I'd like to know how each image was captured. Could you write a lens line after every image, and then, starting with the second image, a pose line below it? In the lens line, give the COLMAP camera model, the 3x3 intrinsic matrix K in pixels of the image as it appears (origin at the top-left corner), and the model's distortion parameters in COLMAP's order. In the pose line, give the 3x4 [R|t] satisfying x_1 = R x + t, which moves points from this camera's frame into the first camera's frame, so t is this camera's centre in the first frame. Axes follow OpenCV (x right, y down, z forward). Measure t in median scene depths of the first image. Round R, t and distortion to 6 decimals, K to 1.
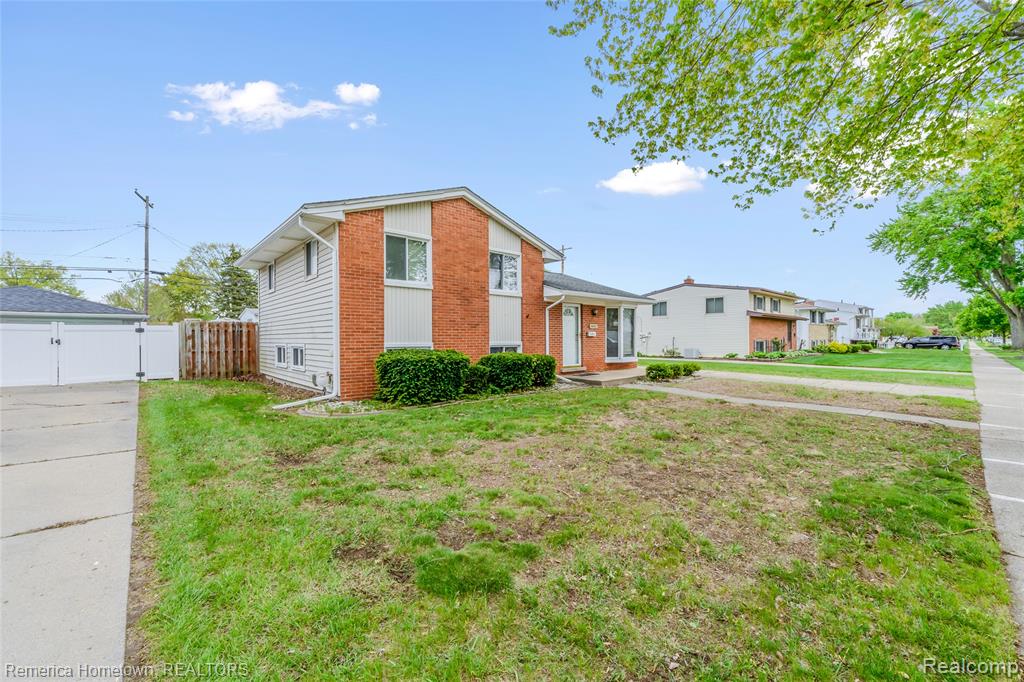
lens RADIAL K [[417.9, 0, 511.3], [0, 417.9, 342.0], [0, 0, 1]] dist [0.006376, 0.000237]
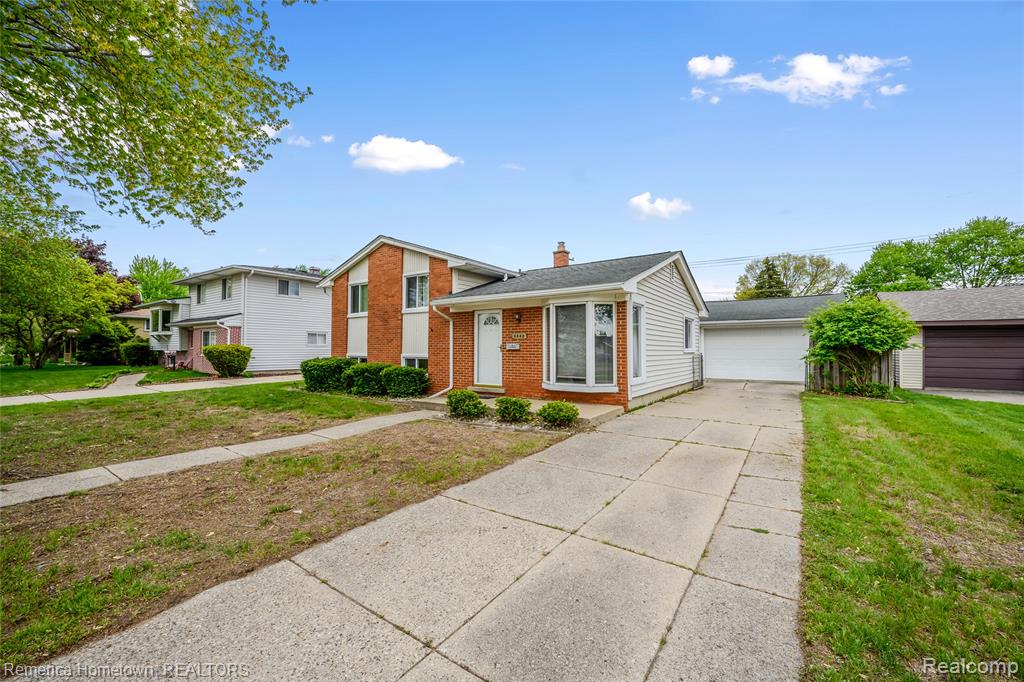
lens RADIAL K [[417.9, 0, 511.3], [0, 417.9, 342.0], [0, 0, 1]] dist [0.006376, 0.000237]
pose [[0.229292, -0.015530, -0.973234, 1.146488], [-0.007363, 0.999816, -0.017689, -0.014737], [0.973330, 0.011222, 0.229136, 1.008444]]
